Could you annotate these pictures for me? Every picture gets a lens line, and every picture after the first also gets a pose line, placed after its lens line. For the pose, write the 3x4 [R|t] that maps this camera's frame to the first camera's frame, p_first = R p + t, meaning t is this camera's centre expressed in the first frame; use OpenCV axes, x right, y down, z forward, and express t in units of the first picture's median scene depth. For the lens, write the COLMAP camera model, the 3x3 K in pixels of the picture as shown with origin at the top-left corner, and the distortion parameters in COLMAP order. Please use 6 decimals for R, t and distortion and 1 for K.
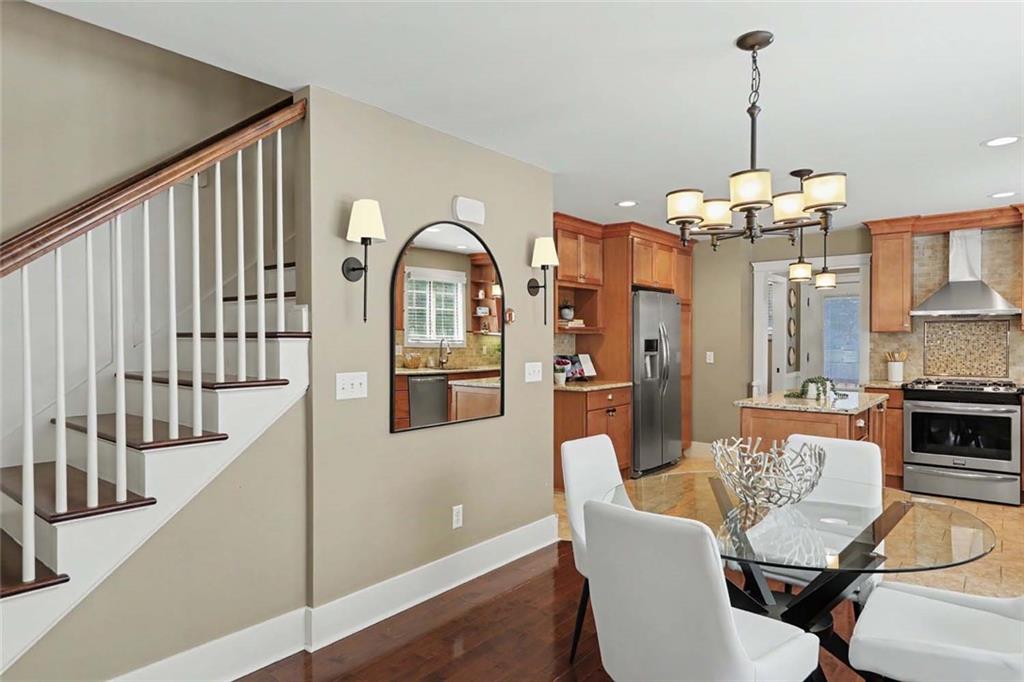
lens RADIAL K [[601.4, 0, 515.4], [0, 601.4, 343.6], [0, 0, 1]] dist [-0.002580, 0.005430]
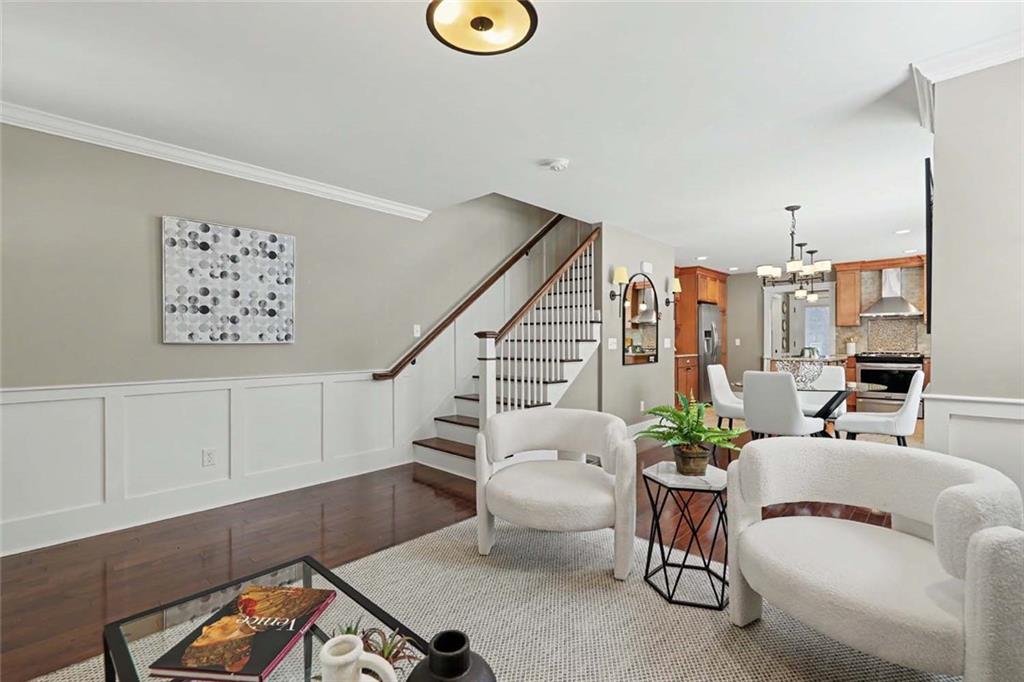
lens RADIAL K [[468.2, 0, 505.7], [0, 468.2, 341.1], [0, 0, 1]] dist [0.008600, -0.002139]
pose [[0.997489, -0.001043, -0.070820, -0.306864], [0.000261, 0.999939, -0.011059, 0.043734], [0.070827, 0.011013, 0.997428, -0.488307]]
